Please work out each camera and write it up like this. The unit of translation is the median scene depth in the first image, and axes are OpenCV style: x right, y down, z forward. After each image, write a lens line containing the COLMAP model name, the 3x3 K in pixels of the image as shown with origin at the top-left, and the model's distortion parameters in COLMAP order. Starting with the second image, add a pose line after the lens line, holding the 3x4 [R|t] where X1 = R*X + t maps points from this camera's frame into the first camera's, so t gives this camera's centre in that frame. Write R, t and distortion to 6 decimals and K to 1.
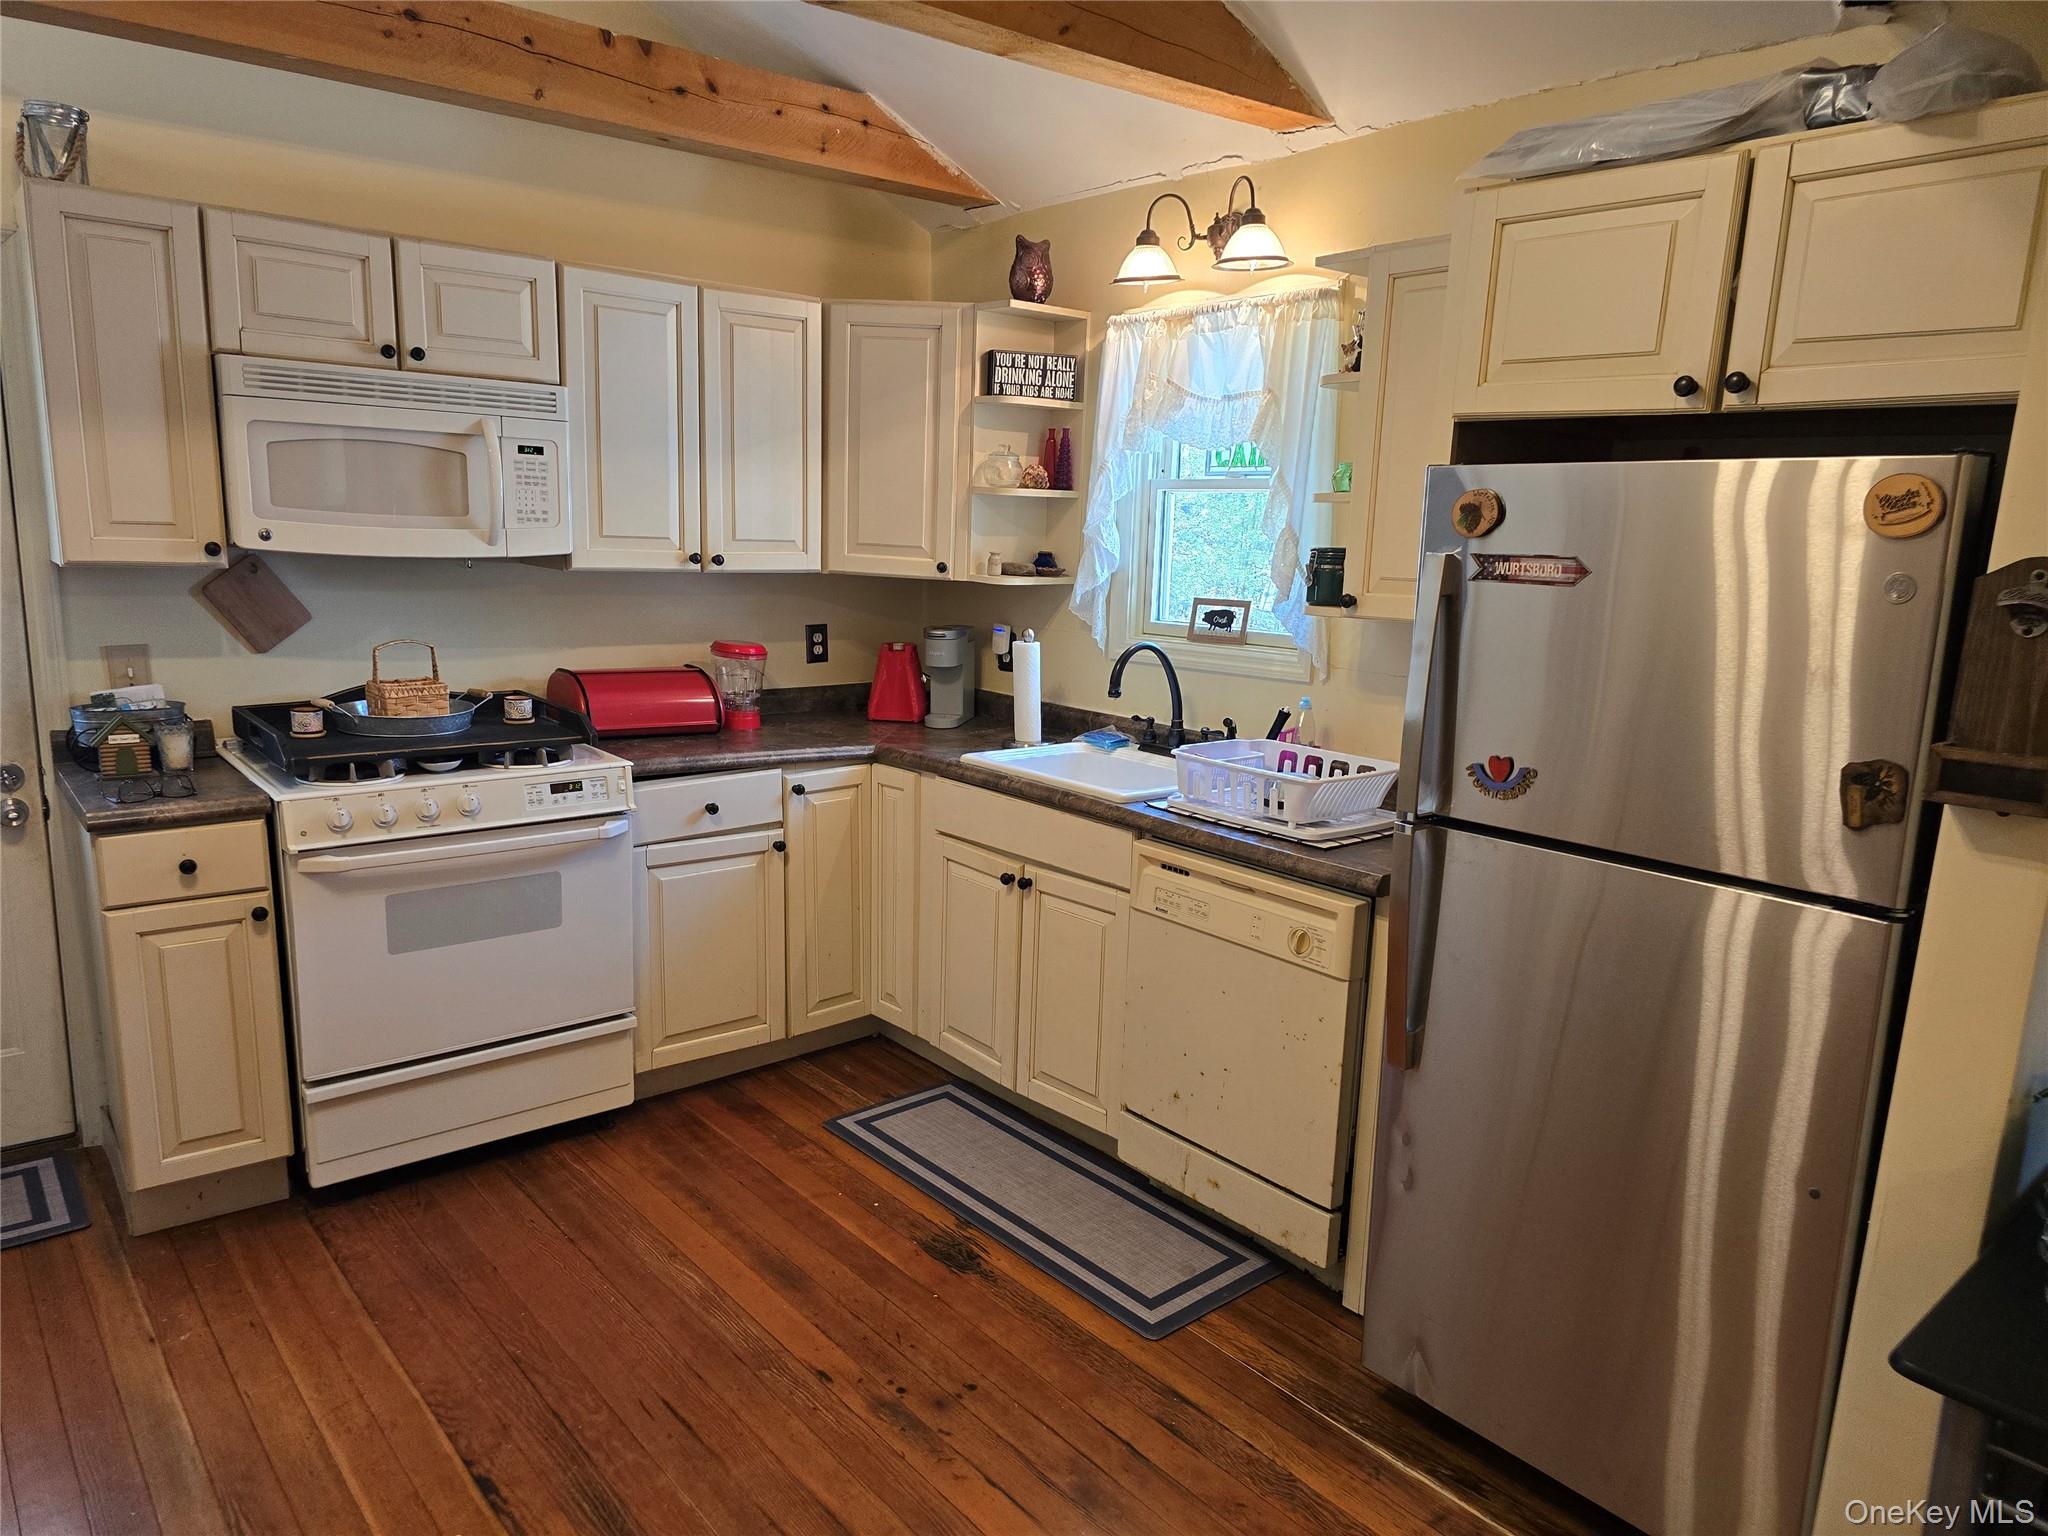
lens RADIAL K [[1362.5, 0, 1023.0], [0, 1362.5, 769.1], [0, 0, 1]] dist [-0.001676, -0.000566]
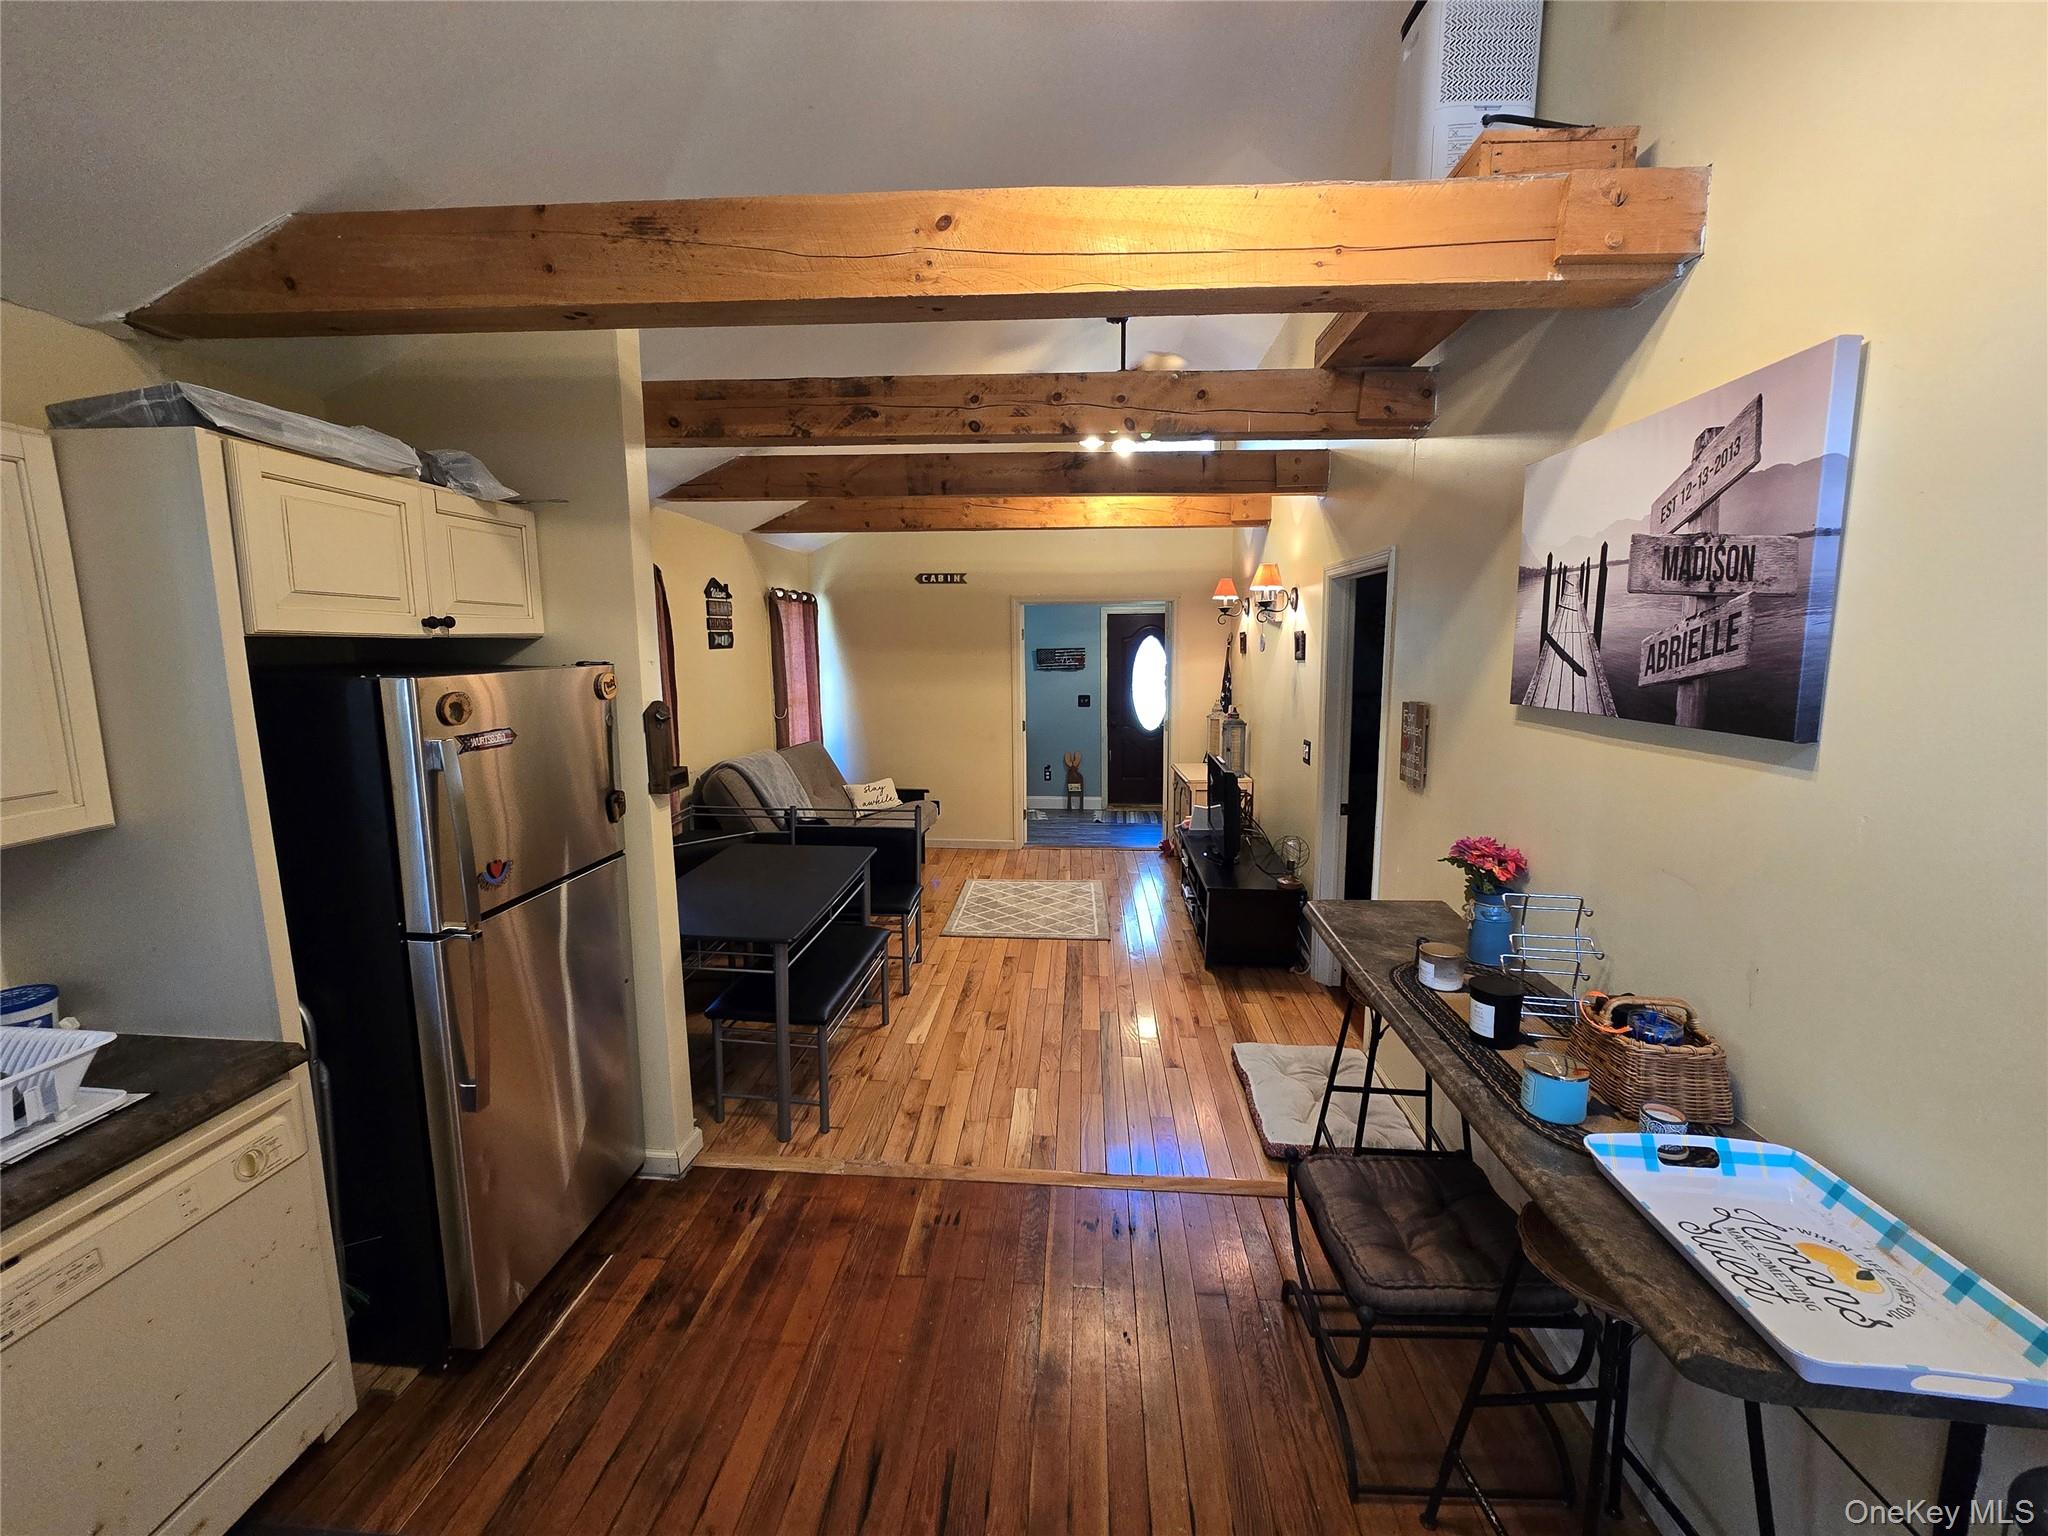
lens RADIAL K [[840.7, 0, 1029.4], [0, 840.7, 764.4], [0, 0, 1]] dist [-0.002441, 0.000560]
pose [[-0.718695, -0.133758, 0.682338, -0.711756], [0.104176, 0.949533, 0.295863, -0.330434], [-0.687477, 0.283718, -0.668491, 1.192766]]
